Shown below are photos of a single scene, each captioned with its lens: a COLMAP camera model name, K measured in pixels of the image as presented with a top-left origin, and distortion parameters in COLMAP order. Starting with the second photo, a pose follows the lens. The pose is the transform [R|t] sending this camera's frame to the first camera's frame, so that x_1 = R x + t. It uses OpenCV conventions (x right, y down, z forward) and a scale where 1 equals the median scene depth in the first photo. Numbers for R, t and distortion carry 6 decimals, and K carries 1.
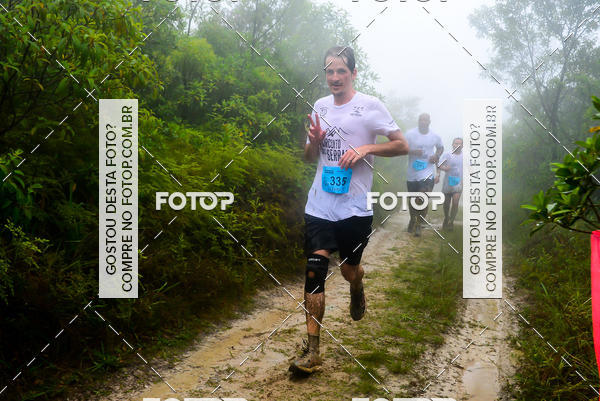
lens RADIAL K [[668.4, 0, 312.6], [0, 668.4, 209.7], [0, 0, 1]] dist [0.026045, 0.000000]
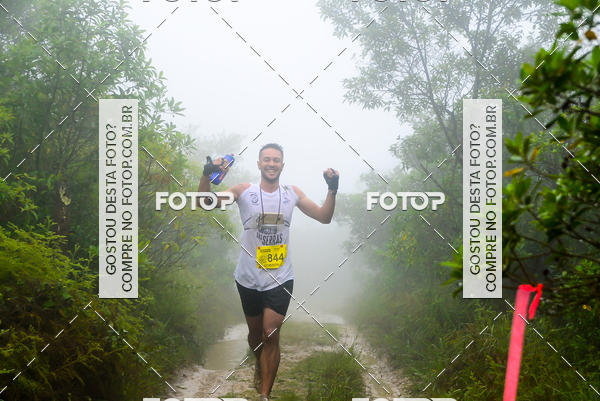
lens RADIAL K [[1290.8, 0, 333.9], [0, 1290.8, 204.8], [0, 0, 1]] dist [0.254621, 0.000000]
pose [[0.970578, -0.050401, 0.235453, -0.063192], [0.076698, 0.991627, -0.103893, 0.023624], [-0.228246, 0.118895, 0.966317, -0.175387]]
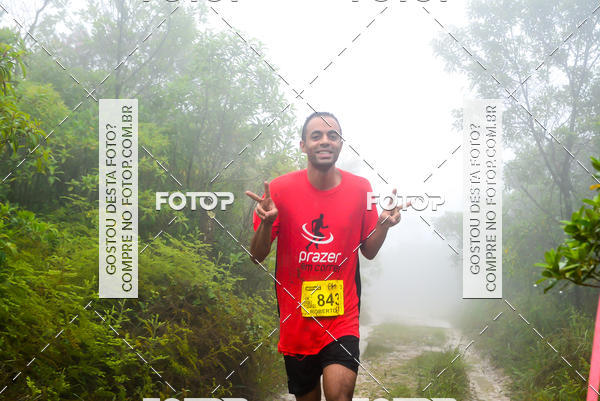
lens RADIAL K [[1157.3, 0, 324.0], [0, 1157.3, 209.3], [0, 0, 1]] dist [0.186338, 0.000000]
pose [[0.989973, -0.038644, 0.135865, -0.069889], [0.055536, 0.990873, -0.122831, 0.031642], [-0.129878, 0.129144, 0.983084, -0.204055]]
